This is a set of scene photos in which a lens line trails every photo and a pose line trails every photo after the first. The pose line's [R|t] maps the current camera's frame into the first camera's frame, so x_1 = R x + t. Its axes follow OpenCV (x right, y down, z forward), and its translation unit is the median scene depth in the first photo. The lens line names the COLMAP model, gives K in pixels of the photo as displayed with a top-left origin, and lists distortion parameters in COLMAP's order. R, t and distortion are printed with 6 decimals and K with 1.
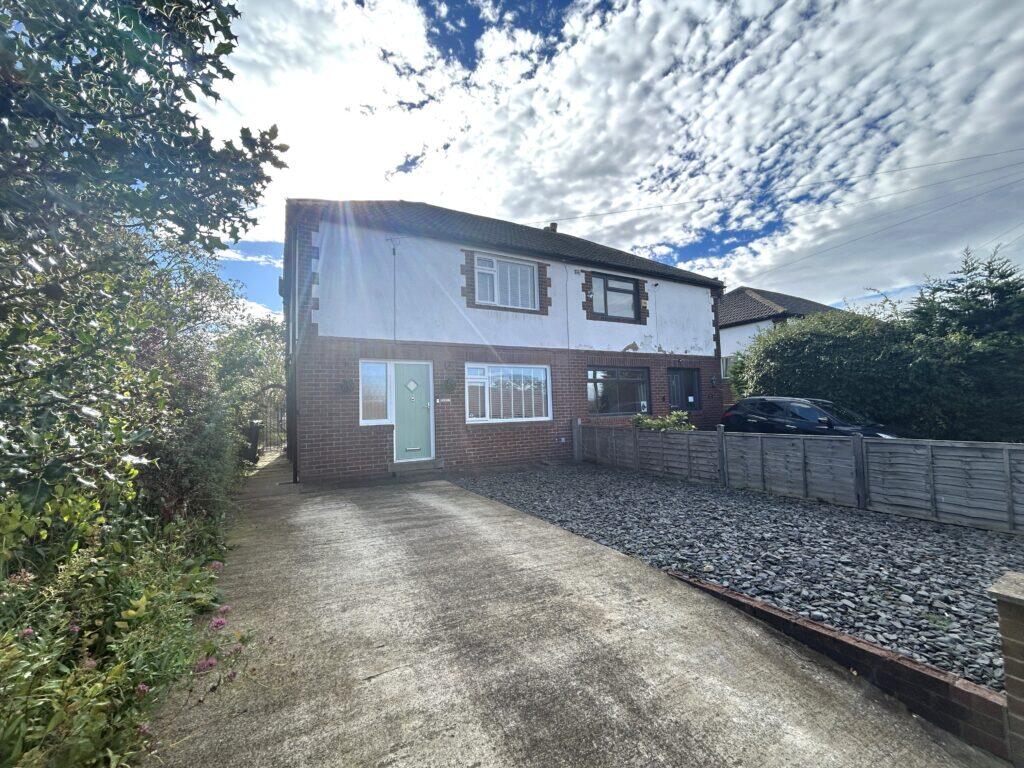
lens RADIAL K [[416.3, 0, 512.0], [0, 416.3, 384.0], [0, 0, 1]] dist [0.001149, 0.000025]
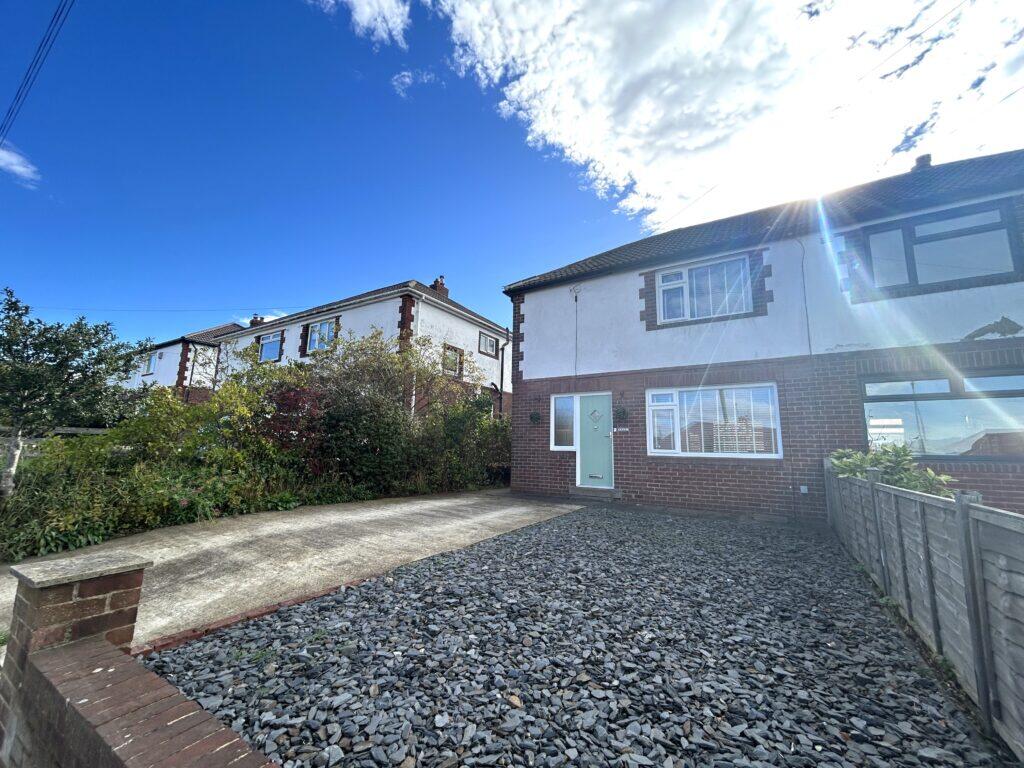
lens RADIAL K [[414.5, 0, 512.0], [0, 414.5, 384.0], [0, 0, 1]] dist [-0.014856, -0.000139]
pose [[0.469706, -0.104340, -0.876635, 0.551769], [0.012241, 0.993665, -0.111710, 0.036140], [0.882738, 0.041740, 0.468008, 0.291256]]
